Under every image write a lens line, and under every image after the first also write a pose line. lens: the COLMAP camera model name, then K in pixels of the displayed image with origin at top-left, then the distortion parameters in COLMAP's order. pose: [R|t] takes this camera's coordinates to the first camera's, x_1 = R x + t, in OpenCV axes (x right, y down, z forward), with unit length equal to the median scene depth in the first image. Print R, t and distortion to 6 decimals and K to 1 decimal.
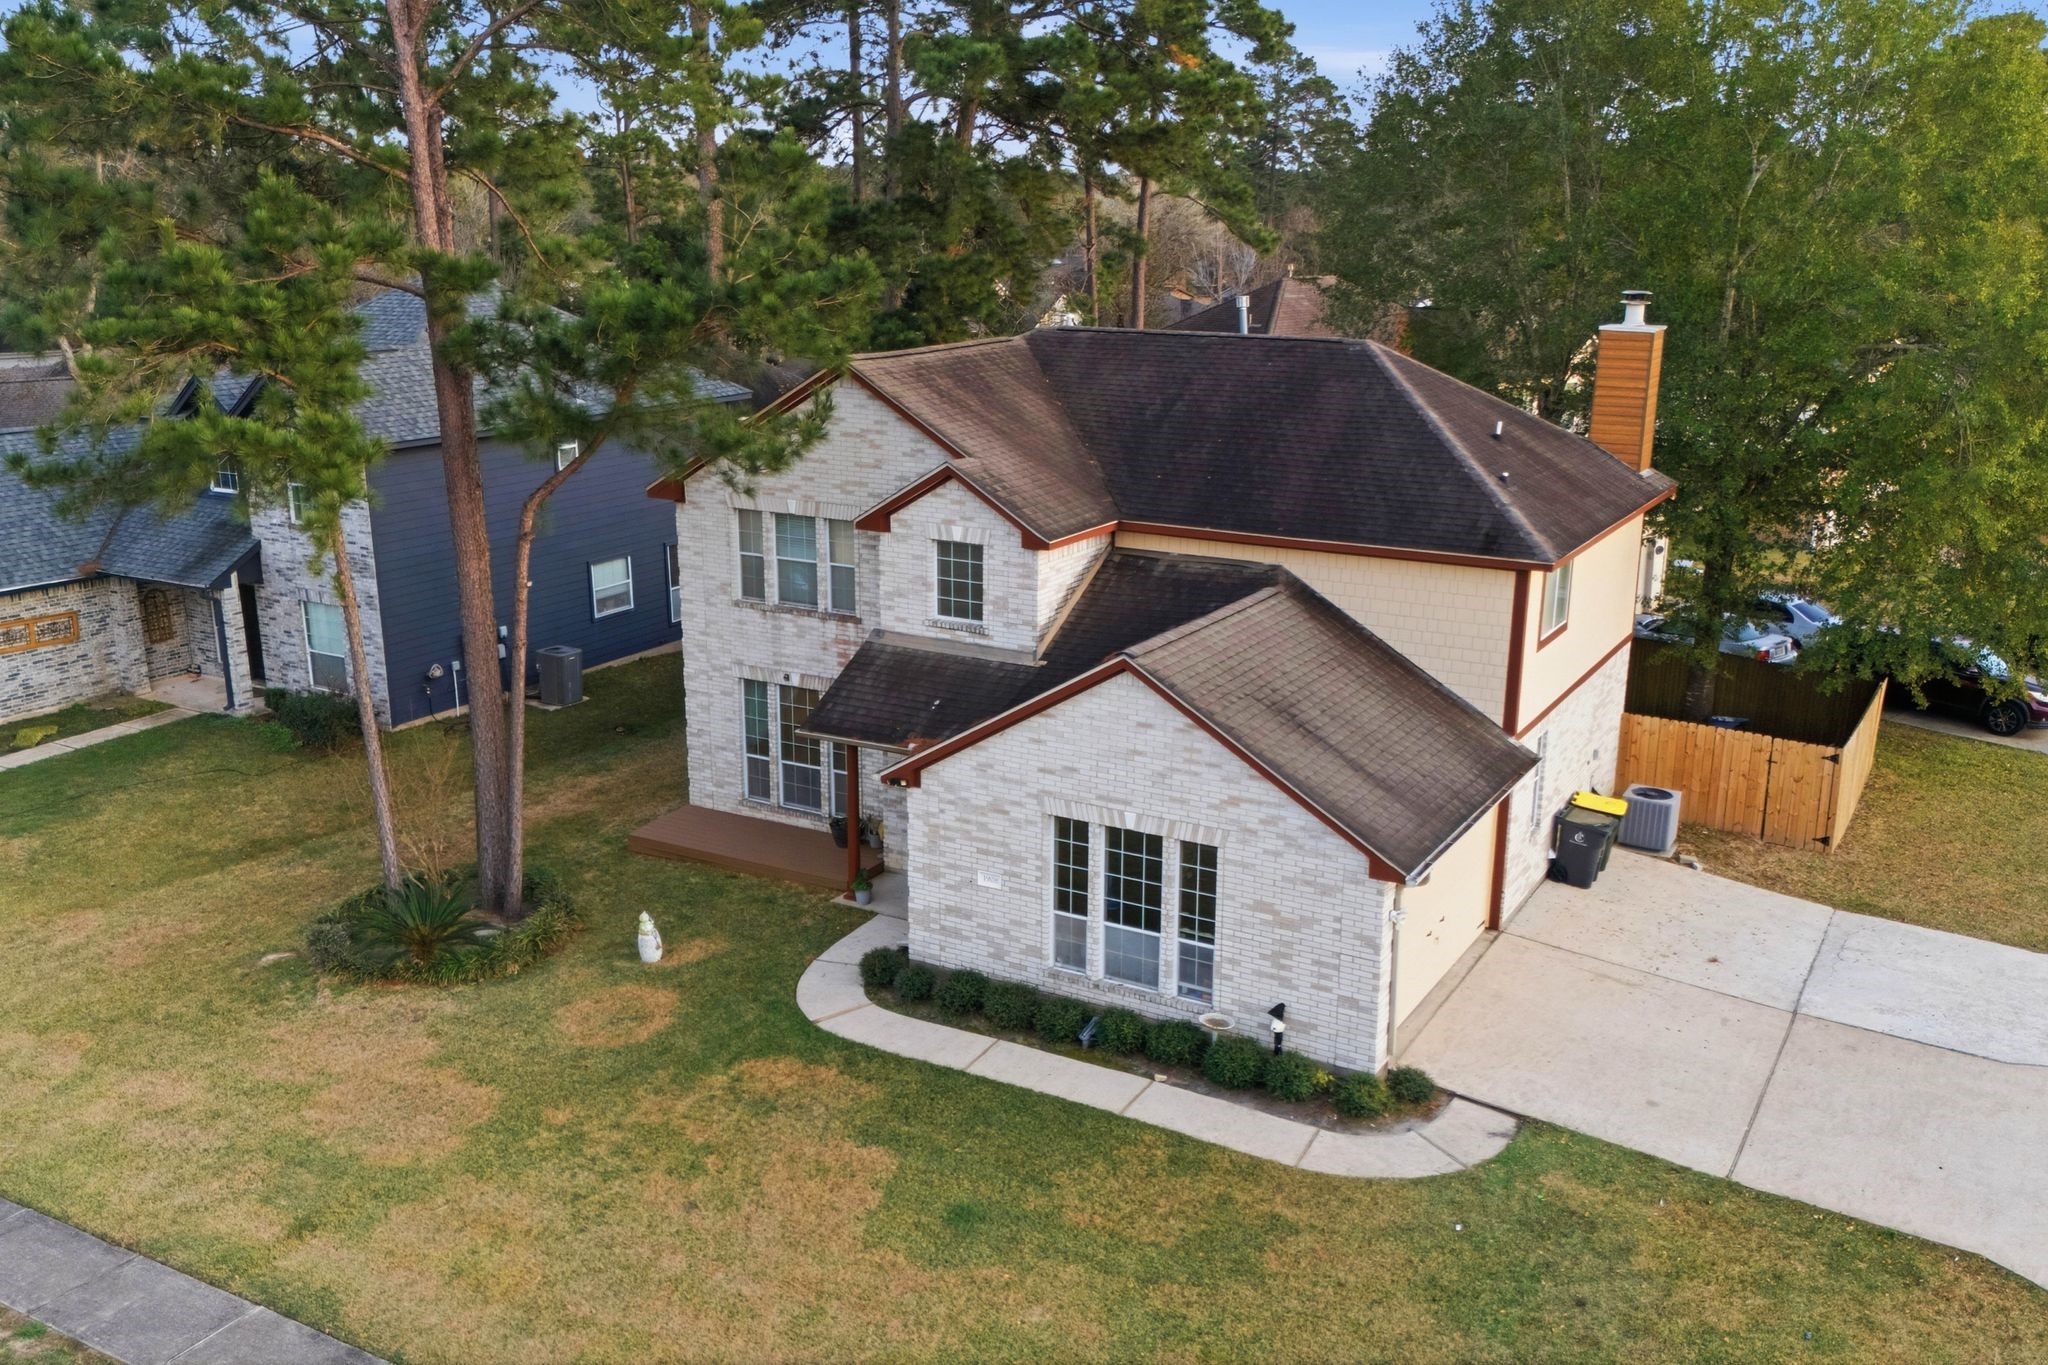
lens RADIAL K [[1768.3, 0, 1026.8], [0, 1768.3, 680.6], [0, 0, 1]] dist [0.036545, 0.002579]
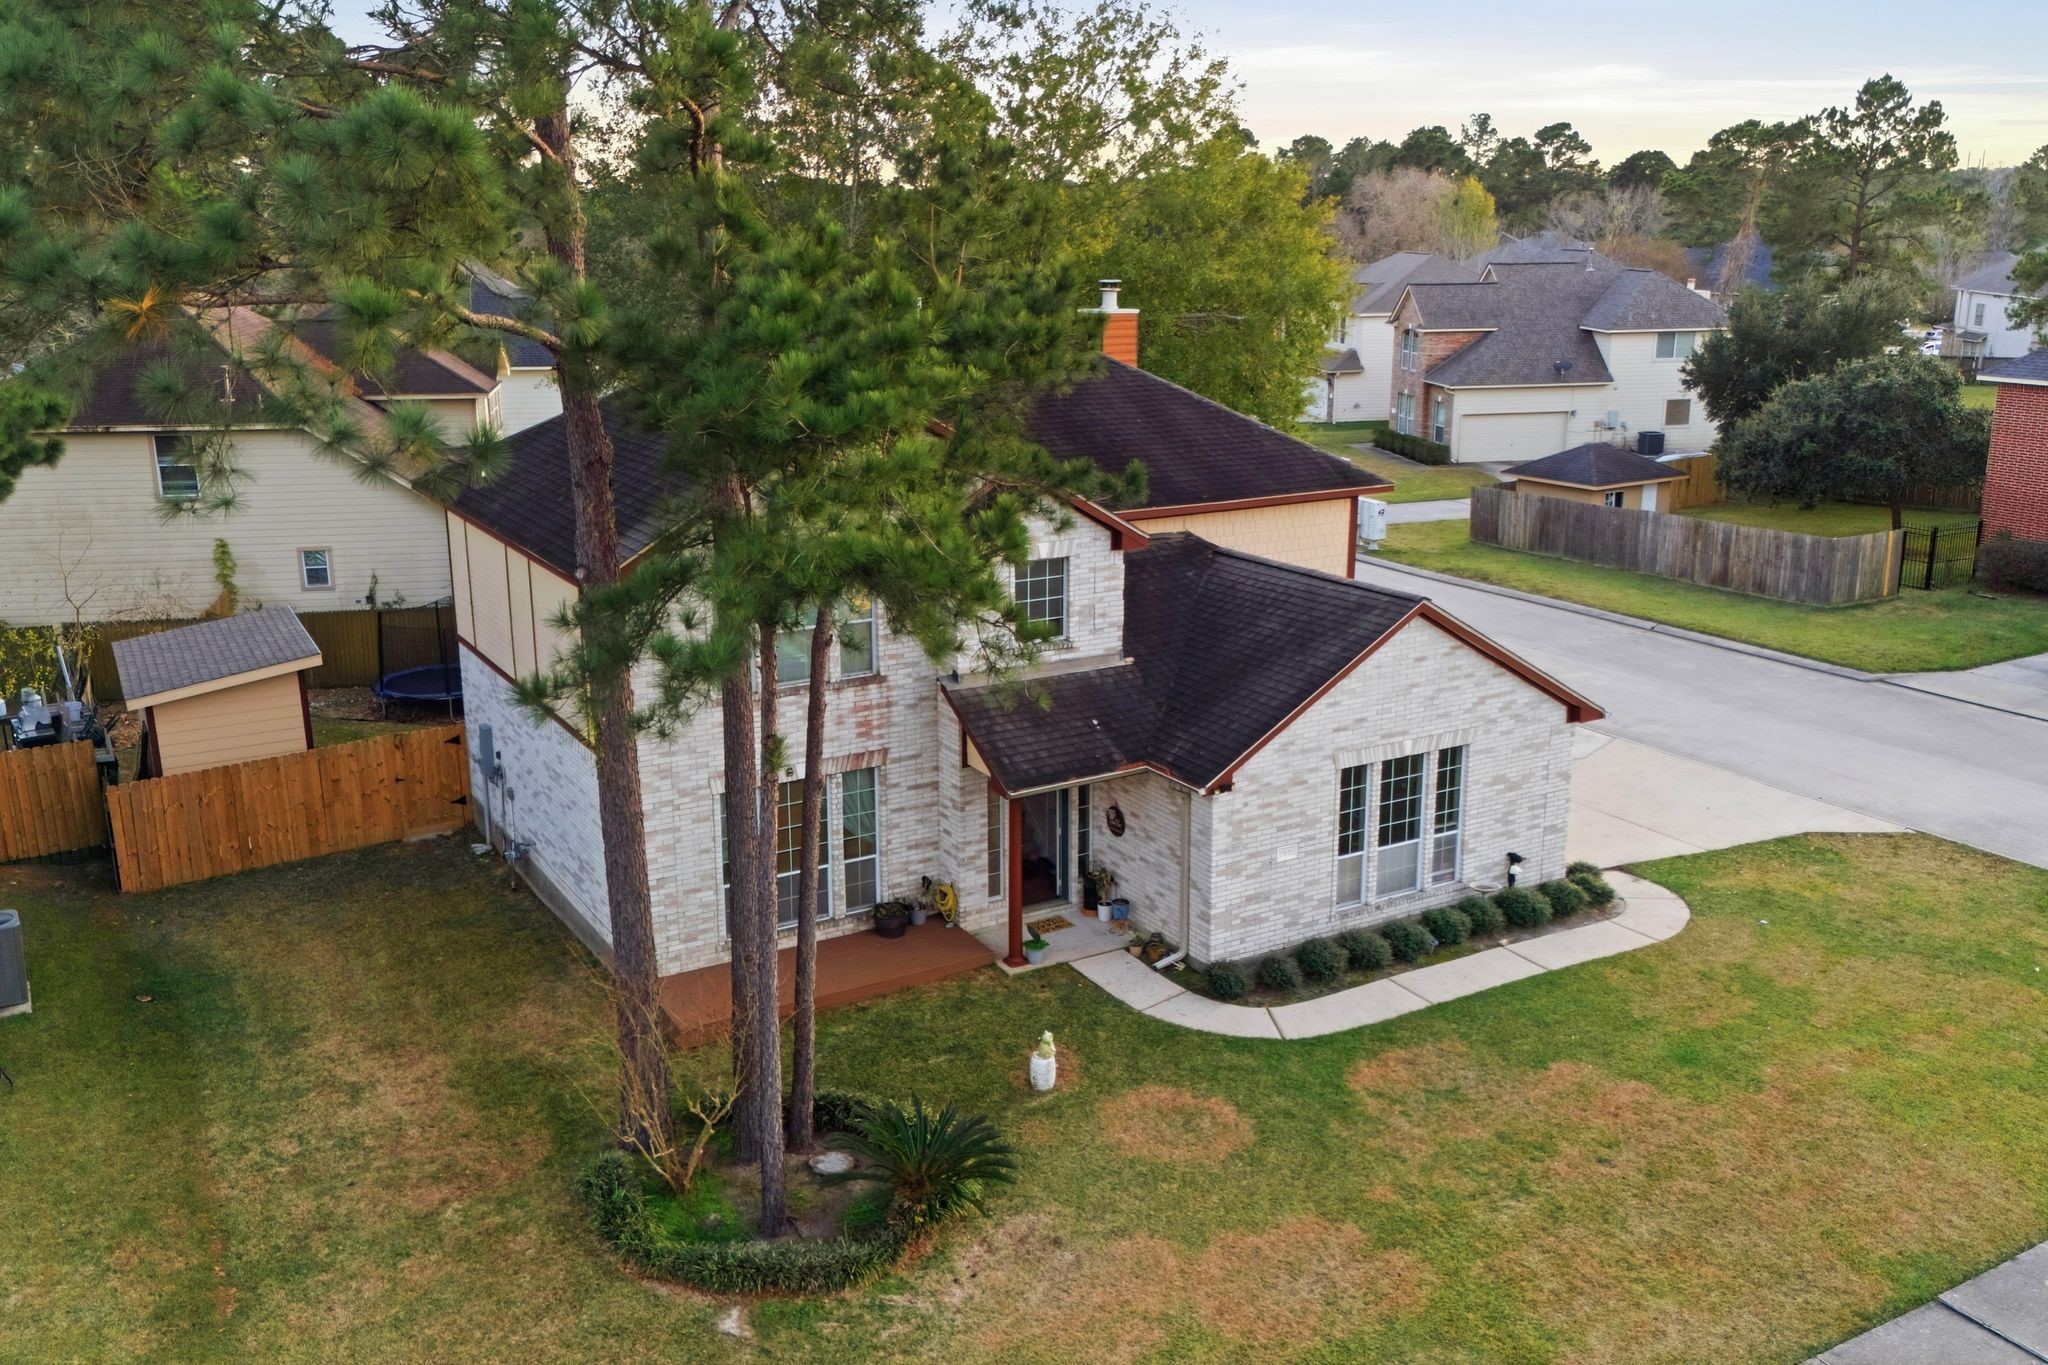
lens RADIAL K [[1768.3, 0, 1025.3], [0, 1768.3, 684.9], [0, 0, 1]] dist [0.036545, 0.002579]
pose [[0.499635, -0.225936, 0.836252, -0.989922], [0.229121, 0.965473, 0.123956, -0.153953], [-0.835385, 0.129670, 0.534151, 0.585988]]
